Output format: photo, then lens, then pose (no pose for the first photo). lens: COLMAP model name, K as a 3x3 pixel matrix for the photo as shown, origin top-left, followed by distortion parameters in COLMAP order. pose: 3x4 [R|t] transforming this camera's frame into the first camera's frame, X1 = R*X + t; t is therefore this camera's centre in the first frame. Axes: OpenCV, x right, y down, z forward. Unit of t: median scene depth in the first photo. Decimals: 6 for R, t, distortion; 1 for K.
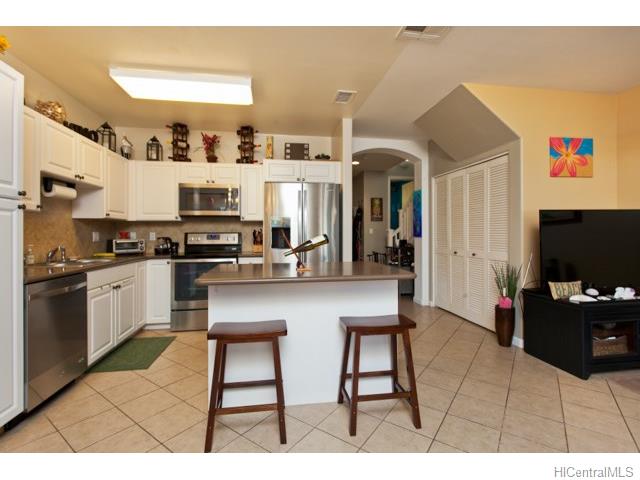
lens RADIAL K [[304.9, 0, 325.0], [0, 304.9, 230.5], [0, 0, 1]] dist [0.002471, -0.000016]
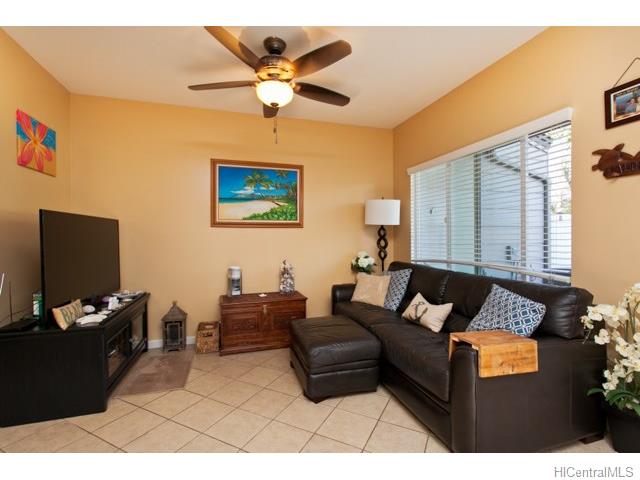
lens RADIAL K [[304.9, 0, 320.0], [0, 304.9, 238.1], [0, 0, 1]] dist [0.002471, -0.000016]
pose [[-0.116677, 0.000912, 0.993169, -0.060046], [0.009915, 0.999951, 0.000247, 0.004366], [-0.993120, 0.009876, -0.116680, 0.378457]]
